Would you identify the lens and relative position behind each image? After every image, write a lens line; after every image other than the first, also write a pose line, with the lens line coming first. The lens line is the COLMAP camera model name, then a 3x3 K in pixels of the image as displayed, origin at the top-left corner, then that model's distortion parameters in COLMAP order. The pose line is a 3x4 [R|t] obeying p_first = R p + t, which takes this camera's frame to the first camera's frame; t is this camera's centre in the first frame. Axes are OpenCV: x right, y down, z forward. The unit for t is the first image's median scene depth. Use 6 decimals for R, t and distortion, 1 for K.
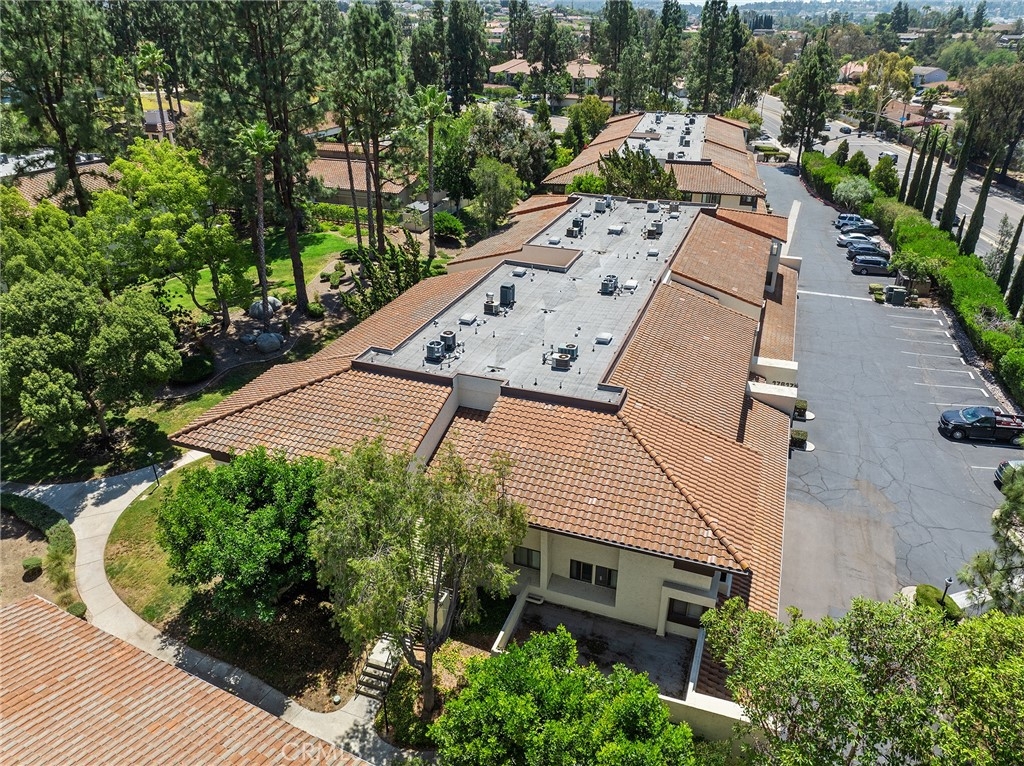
lens RADIAL K [[717.8, 0, 512.0], [0, 717.8, 383.0], [0, 0, 1]] dist [-0.060382, 0.030417]
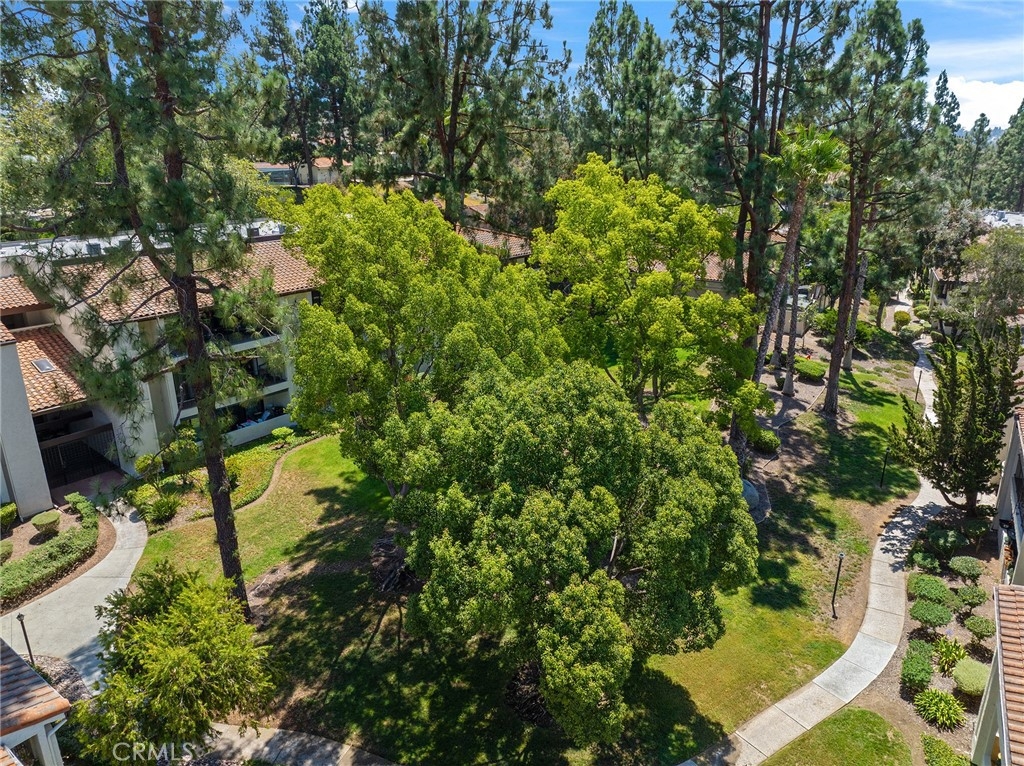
lens RADIAL K [[717.8, 0, 512.0], [0, 717.8, 383.0], [0, 0, 1]] dist [-0.060382, 0.030417]
pose [[0.982061, 0.060669, -0.178536, -0.621836], [-0.087259, 0.985566, -0.145070, -0.065877], [0.167158, 0.158047, 0.973180, 0.529658]]
